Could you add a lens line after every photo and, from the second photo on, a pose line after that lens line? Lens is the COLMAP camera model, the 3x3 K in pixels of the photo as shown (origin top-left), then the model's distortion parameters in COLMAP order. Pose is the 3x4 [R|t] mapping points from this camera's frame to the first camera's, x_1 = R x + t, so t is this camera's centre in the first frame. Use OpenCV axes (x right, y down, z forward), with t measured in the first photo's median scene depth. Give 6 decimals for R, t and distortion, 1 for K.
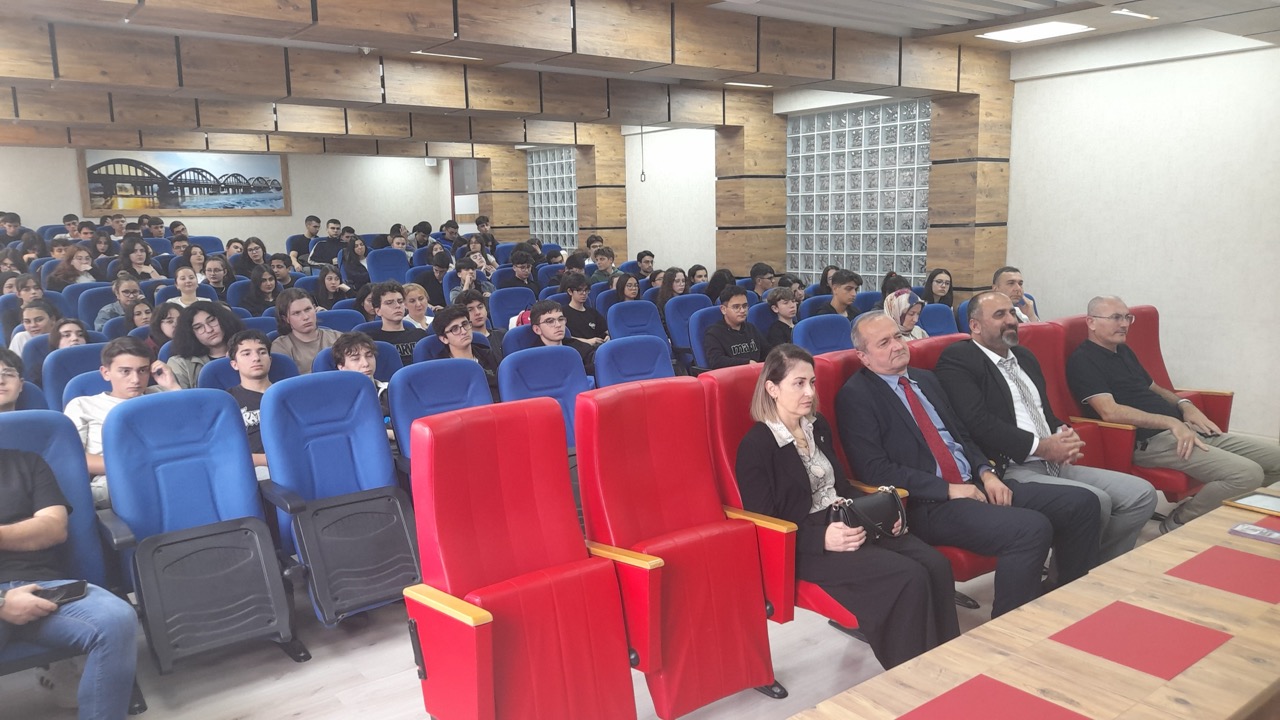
lens RADIAL K [[933.6, 0, 633.5], [0, 933.6, 357.3], [0, 0, 1]] dist [0.035915, -0.027016]
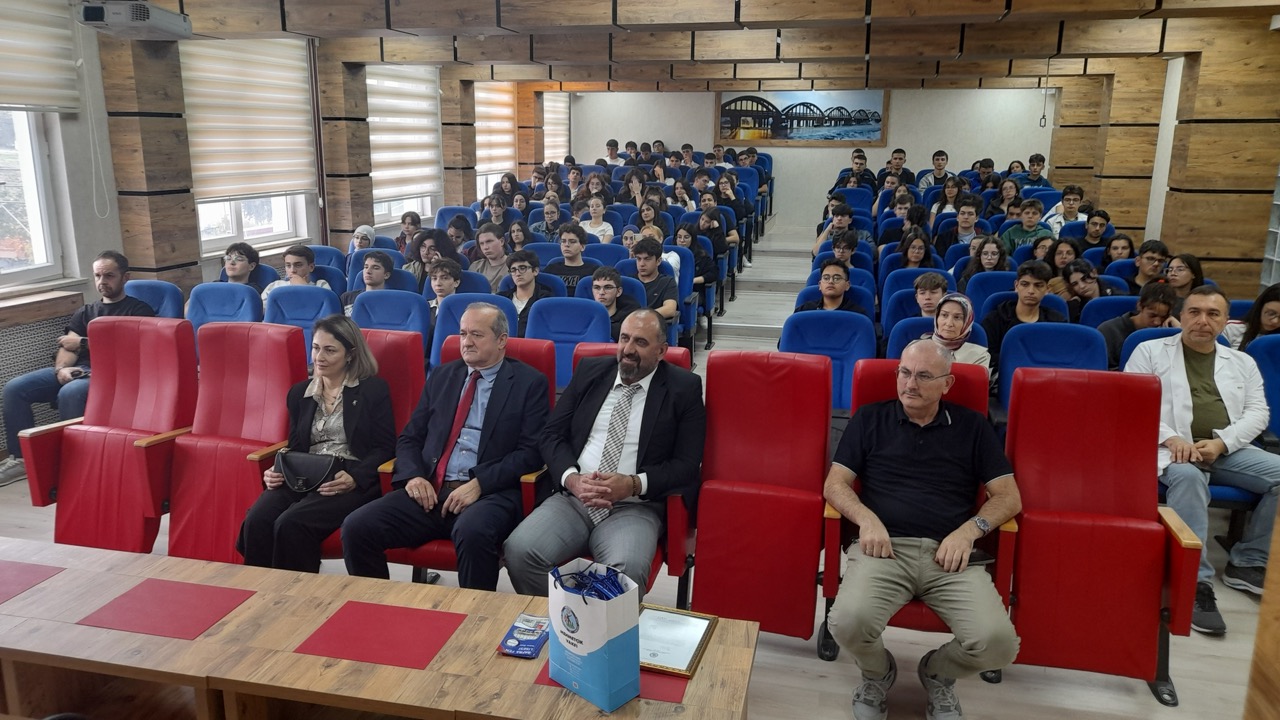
lens RADIAL K [[933.6, 0, 631.9], [0, 933.6, 365.3], [0, 0, 1]] dist [0.035915, -0.027016]
pose [[0.629770, 0.205708, -0.749049, 0.360135], [-0.131978, 0.978613, 0.157791, -0.052253], [0.765488, -0.000514, 0.643450, 0.148081]]
